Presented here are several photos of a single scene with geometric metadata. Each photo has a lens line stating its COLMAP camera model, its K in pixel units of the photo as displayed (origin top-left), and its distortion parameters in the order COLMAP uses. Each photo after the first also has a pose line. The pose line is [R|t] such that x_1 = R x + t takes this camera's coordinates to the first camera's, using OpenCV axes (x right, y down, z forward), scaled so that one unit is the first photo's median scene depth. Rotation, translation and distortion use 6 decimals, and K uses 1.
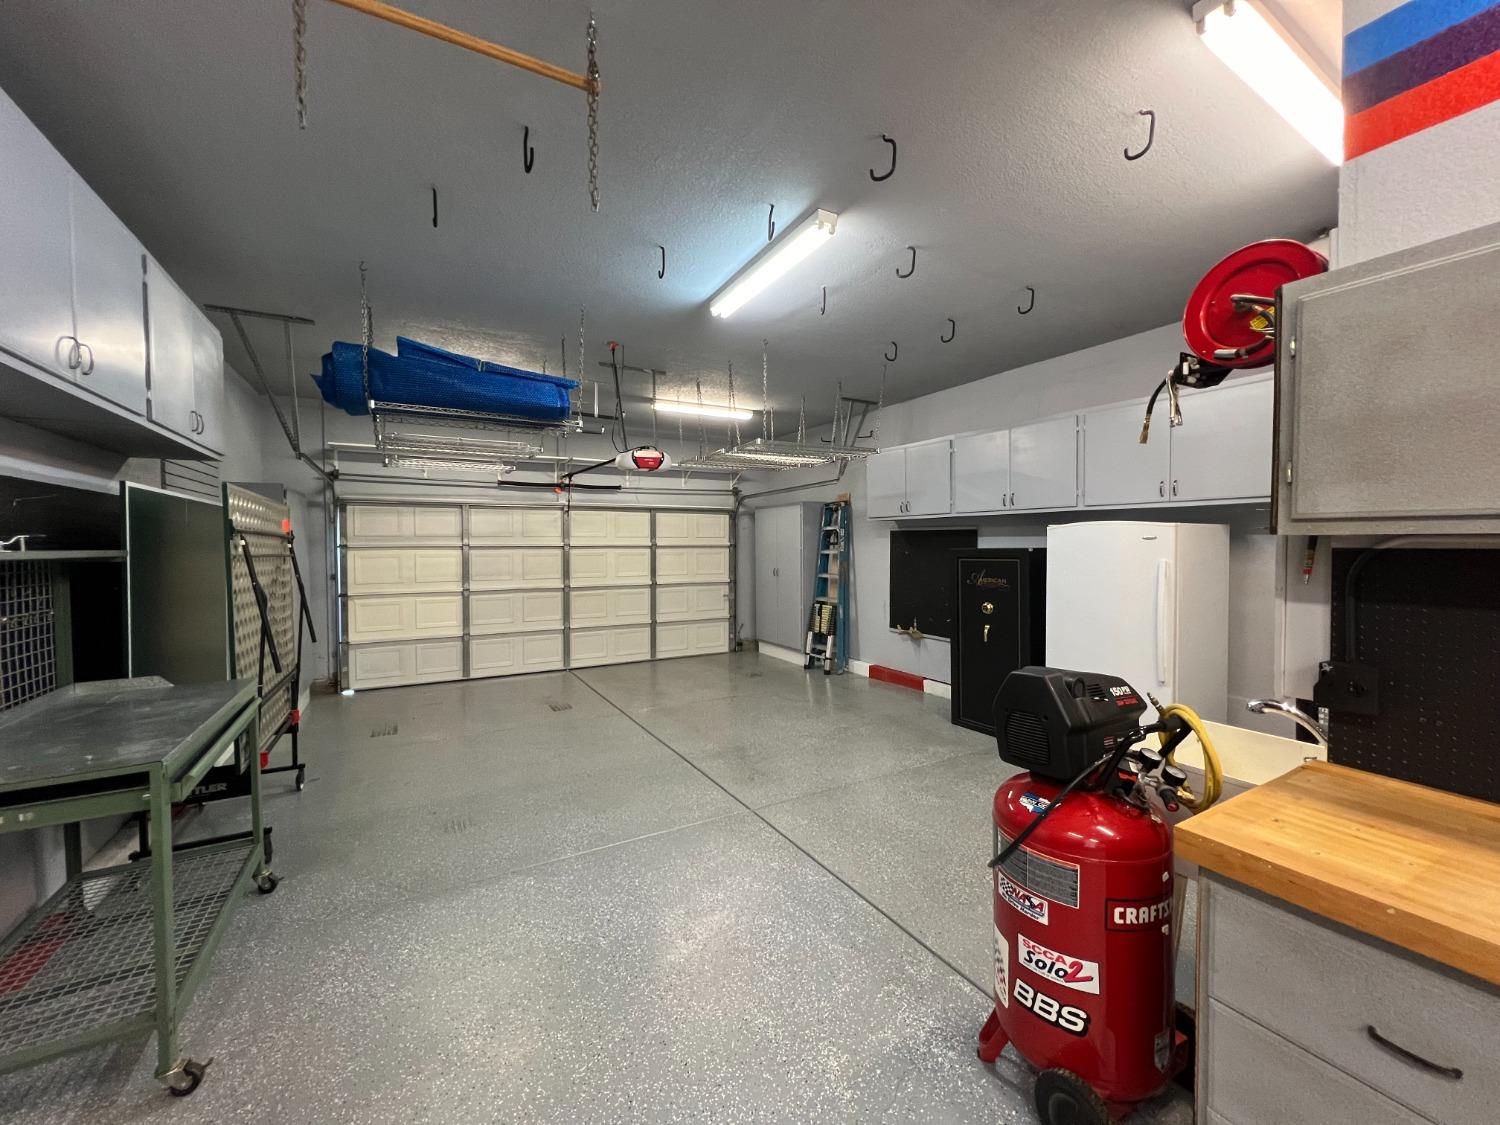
lens RADIAL K [[598.1, 0, 751.3], [0, 598.1, 556.5], [0, 0, 1]] dist [-0.021236, 0.000020]
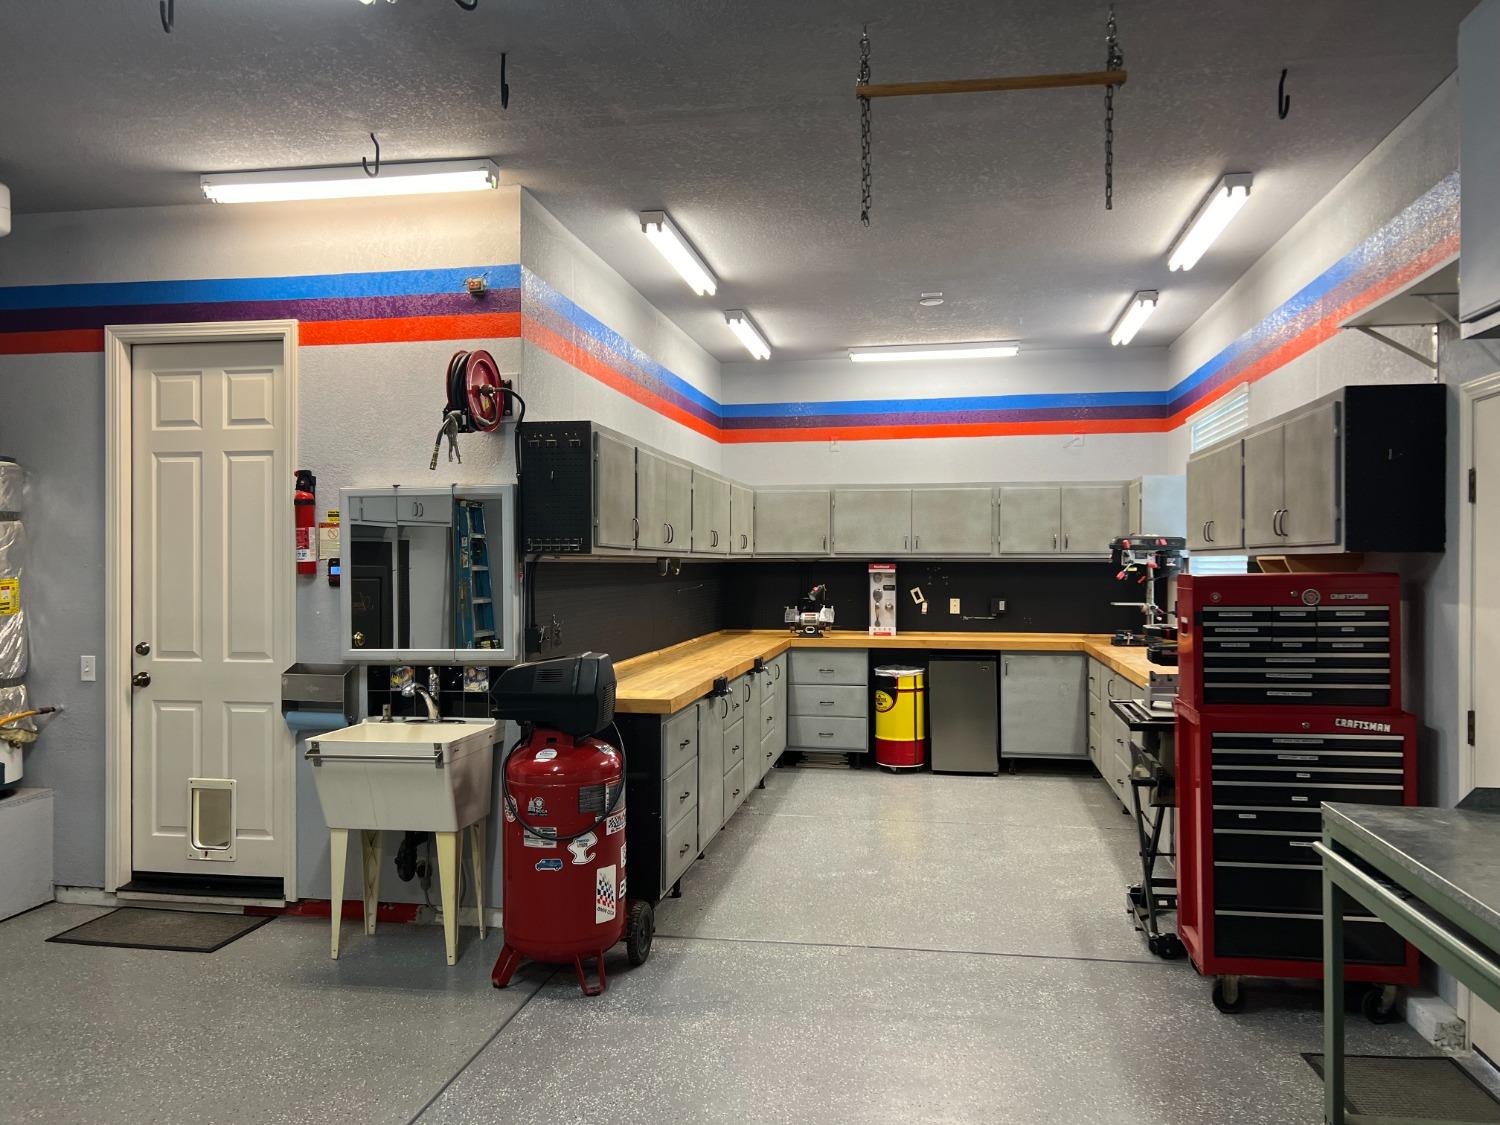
lens RADIAL K [[1126.2, 0, 775.7], [0, 1126.2, 560.6], [0, 0, 1]] dist [0.040365, -0.069469]
pose [[-0.785846, 0.002531, 0.618418, -0.450487], [0.017390, 0.999687, 0.018007, -0.018138], [-0.618178, 0.024905, -0.785643, 0.885386]]
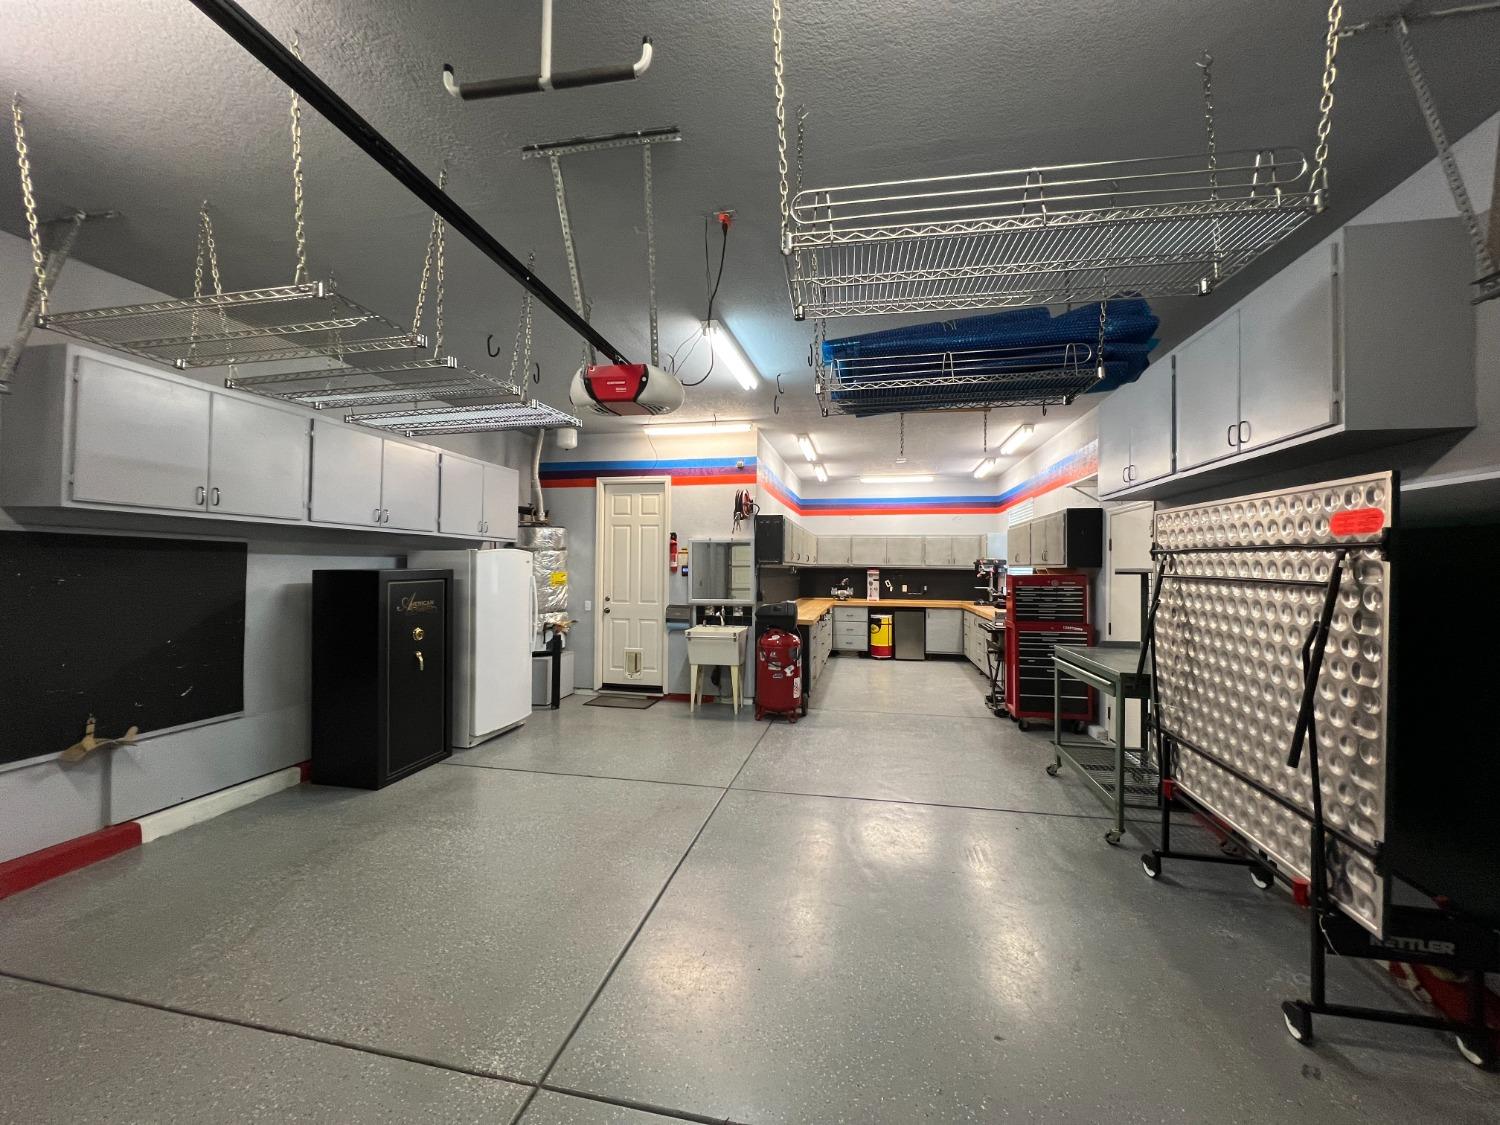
lens RADIAL K [[598.1, 0, 751.3], [0, 598.1, 556.5], [0, 0, 1]] dist [-0.021236, 0.000020]
pose [[-0.754409, 0.006522, 0.656372, -0.566630], [0.007909, 0.999968, -0.000846, -0.027282], [-0.656357, 0.004553, -0.754437, 1.285824]]
